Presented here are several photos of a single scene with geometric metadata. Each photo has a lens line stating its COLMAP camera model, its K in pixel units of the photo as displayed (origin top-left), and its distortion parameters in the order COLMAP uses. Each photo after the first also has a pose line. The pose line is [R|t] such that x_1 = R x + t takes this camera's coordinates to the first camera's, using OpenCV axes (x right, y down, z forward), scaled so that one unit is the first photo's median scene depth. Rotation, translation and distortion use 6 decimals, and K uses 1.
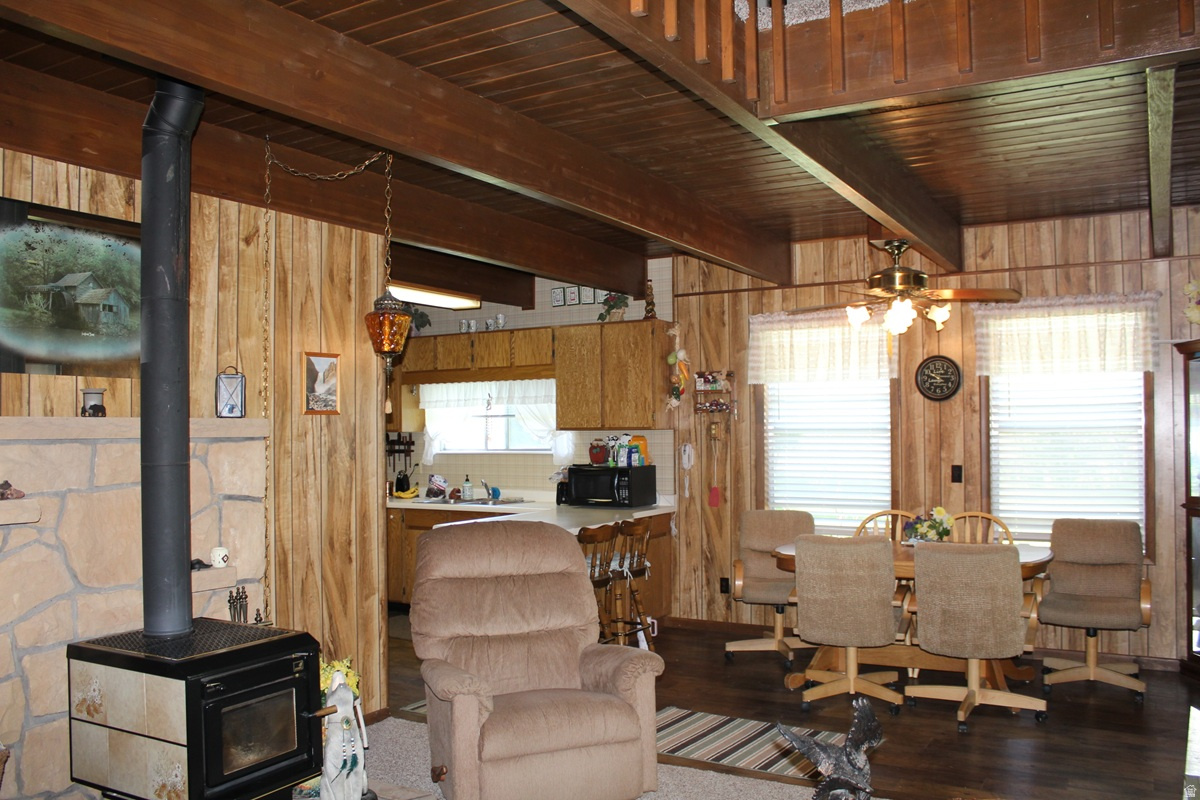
lens RADIAL K [[998.8, 0, 600.0], [0, 998.8, 400.0], [0, 0, 1]] dist [-0.084342, 0.004397]
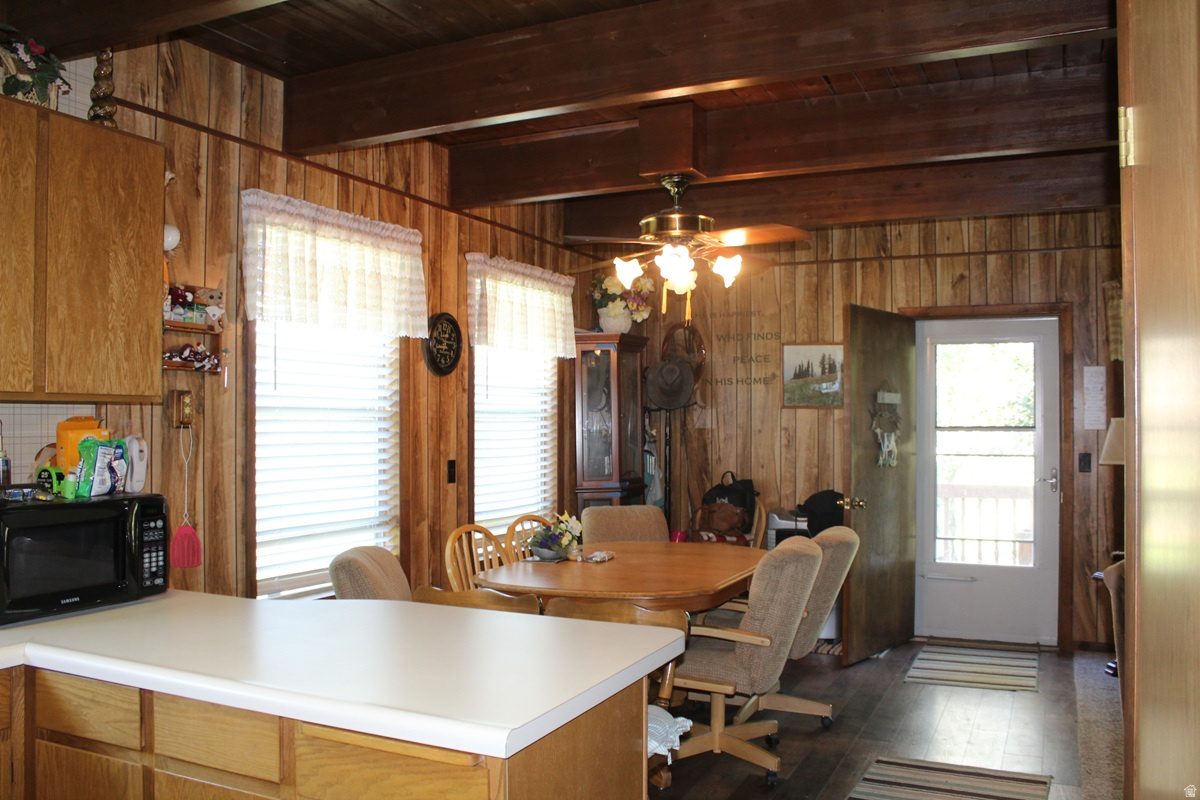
lens RADIAL K [[998.8, 0, 600.0], [0, 998.8, 400.0], [0, 0, 1]] dist [-0.084342, 0.004397]
pose [[-0.066719, 0.031425, 0.997277, -0.379016], [-0.023198, 0.999185, -0.033037, 0.038734], [-0.997502, -0.025339, -0.065936, 0.856152]]
